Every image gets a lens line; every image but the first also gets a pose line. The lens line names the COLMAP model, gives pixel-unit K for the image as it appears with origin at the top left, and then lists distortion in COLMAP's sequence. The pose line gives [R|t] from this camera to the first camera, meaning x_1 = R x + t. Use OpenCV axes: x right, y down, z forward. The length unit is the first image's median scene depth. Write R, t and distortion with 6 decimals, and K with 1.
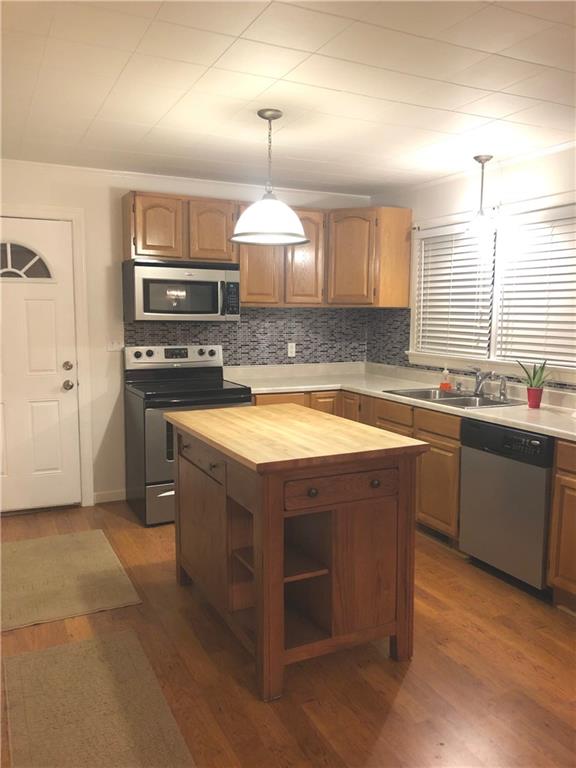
lens RADIAL K [[634.0, 0, 286.1], [0, 634.0, 386.0], [0, 0, 1]] dist [-0.006081, -0.040393]
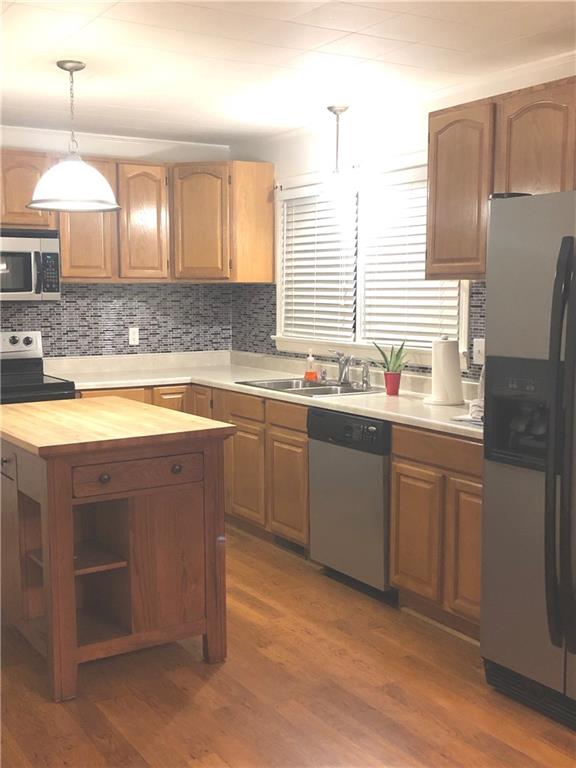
lens RADIAL K [[908.6, 0, 289.0], [0, 908.6, 380.3], [0, 0, 1]] dist [0.001542, 0.000000]
pose [[0.992629, -0.019907, 0.119543, 0.097503], [0.021812, 0.999655, -0.014650, 0.029321], [-0.119210, 0.017150, 0.992721, -0.241859]]
